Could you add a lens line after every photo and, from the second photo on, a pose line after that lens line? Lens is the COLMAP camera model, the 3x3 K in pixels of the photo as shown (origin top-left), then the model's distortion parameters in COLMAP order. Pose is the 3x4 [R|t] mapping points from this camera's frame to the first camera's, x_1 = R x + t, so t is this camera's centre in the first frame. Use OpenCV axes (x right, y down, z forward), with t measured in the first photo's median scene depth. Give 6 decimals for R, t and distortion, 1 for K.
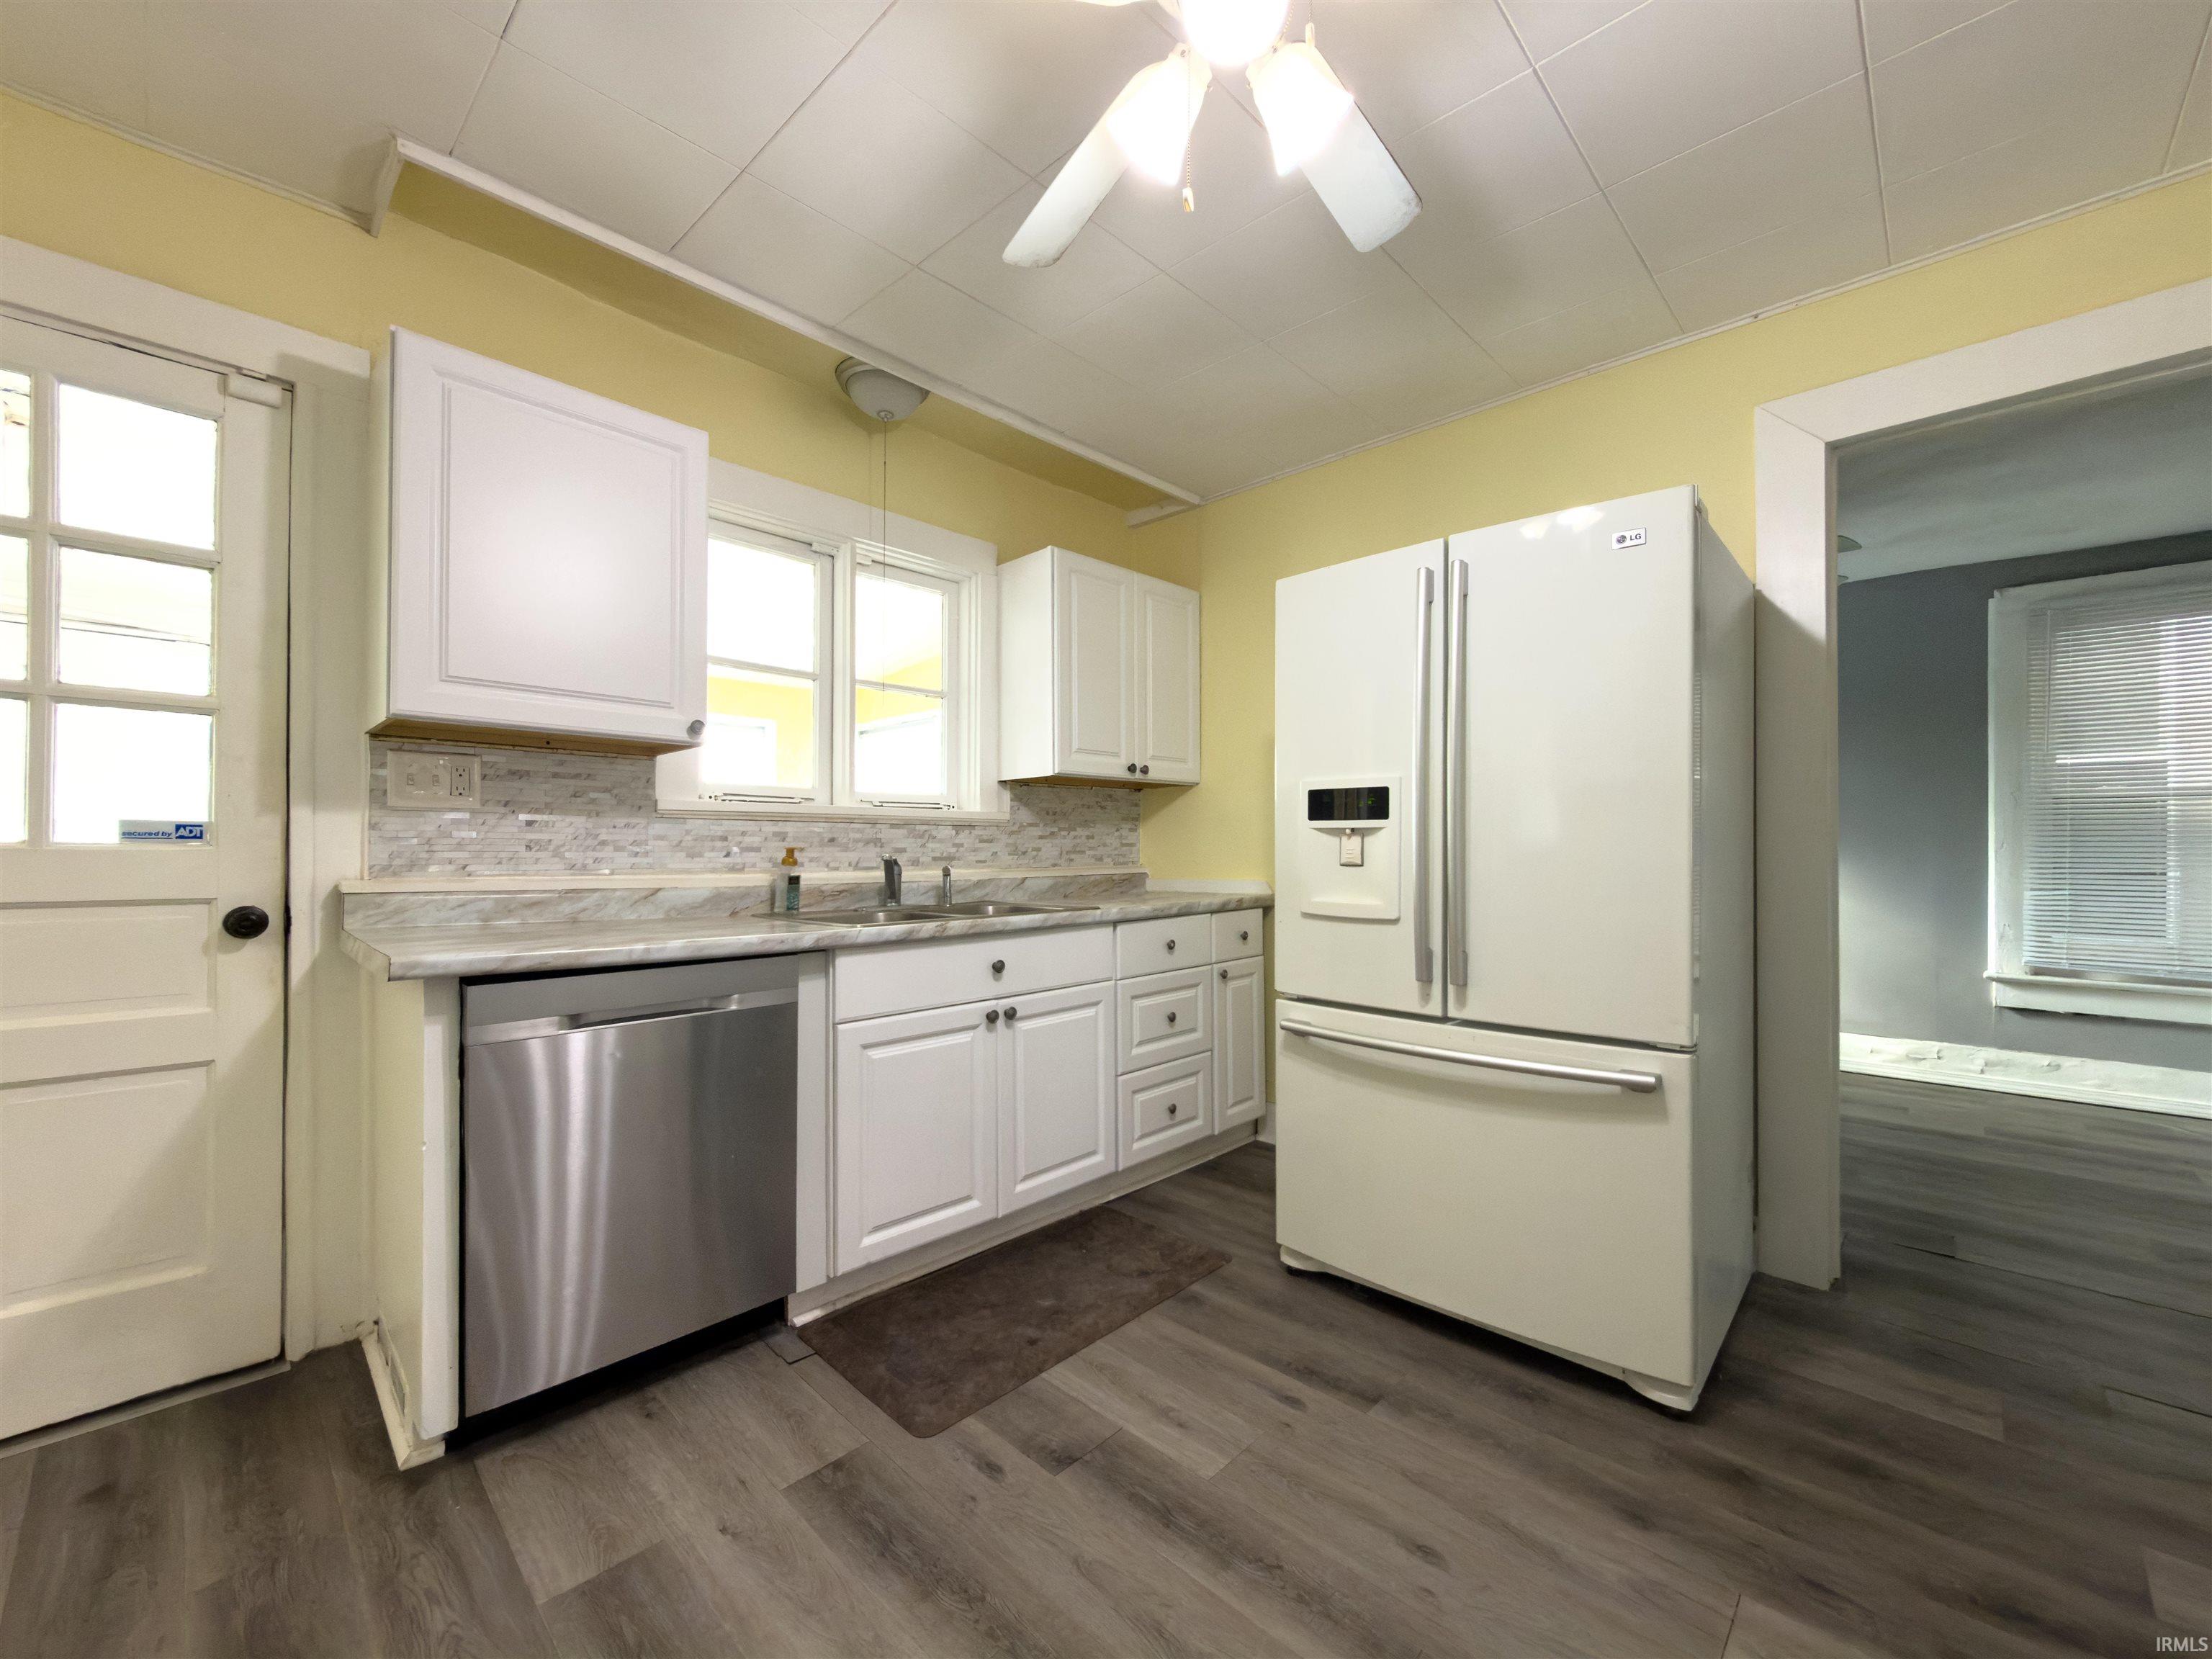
lens RADIAL K [[887.5, 0, 1100.8], [0, 887.5, 844.1], [0, 0, 1]] dist [0.000613, 0.000291]
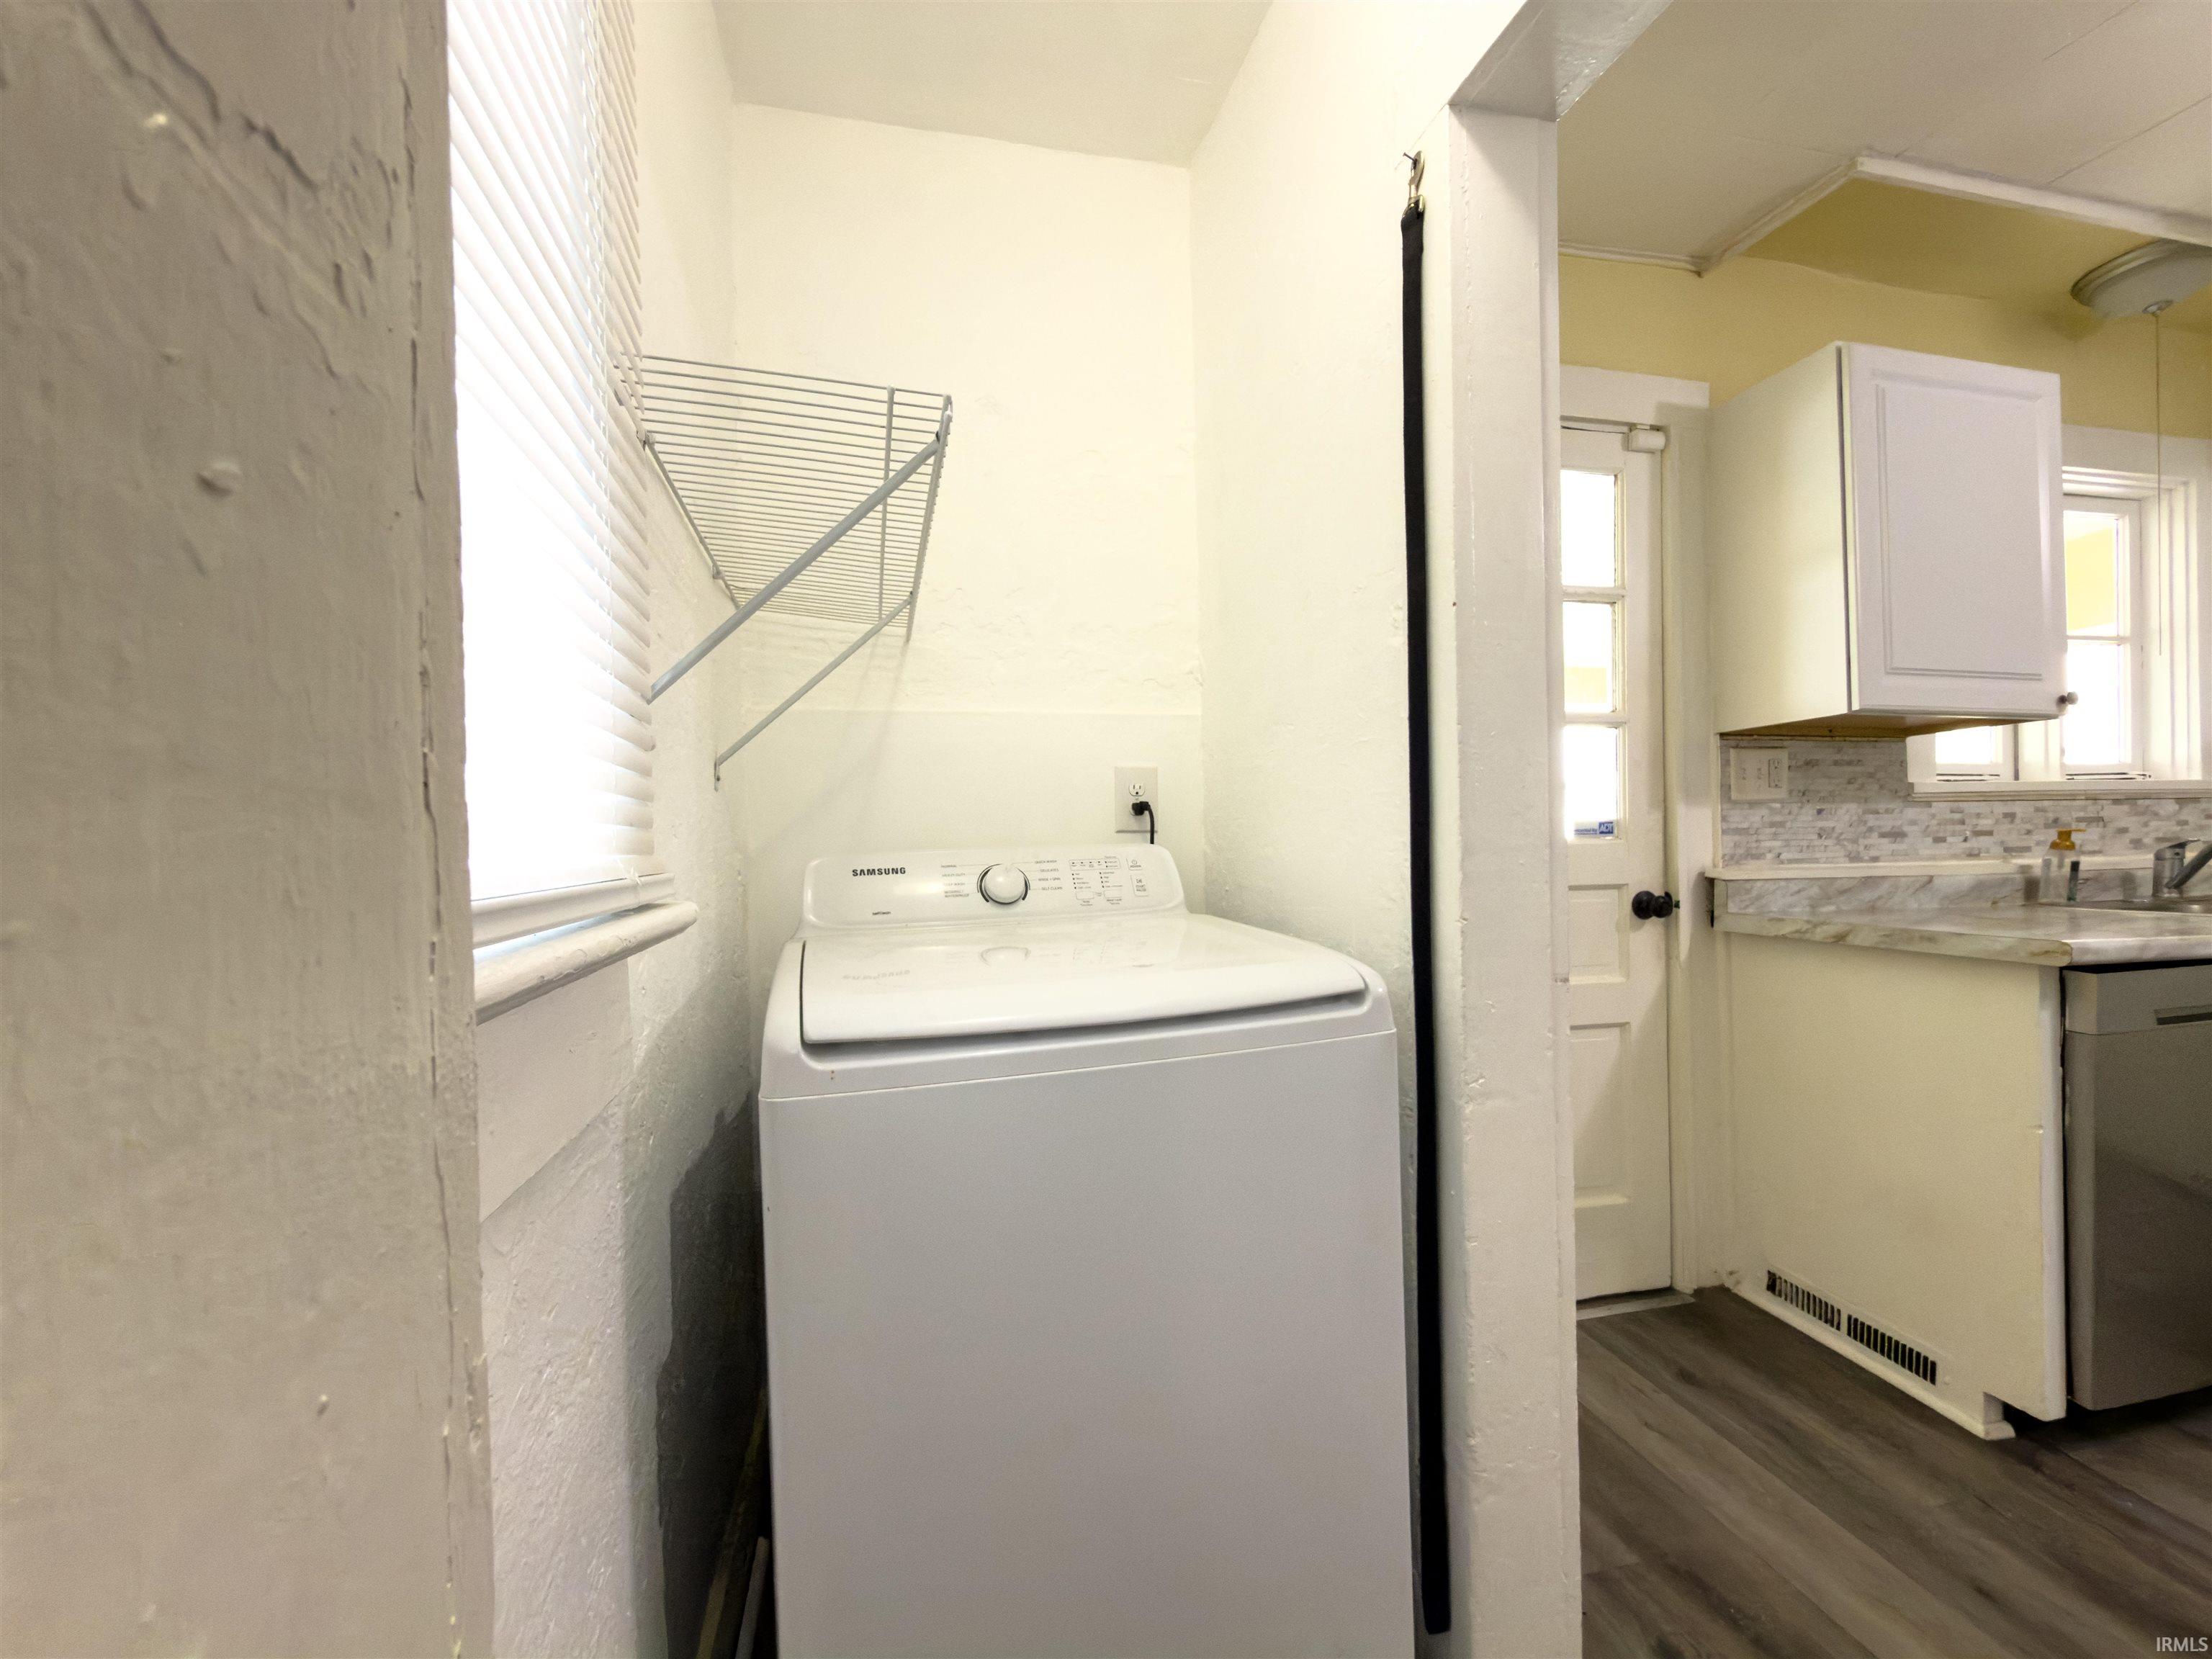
lens RADIAL K [[887.5, 0, 1100.8], [0, 887.5, 844.1], [0, 0, 1]] dist [0.000613, 0.000291]
pose [[0.852141, -0.022380, -0.522834, -0.839959], [0.027387, 0.999623, 0.001846, -0.011118], [0.522595, -0.015892, 0.852433, -0.305016]]
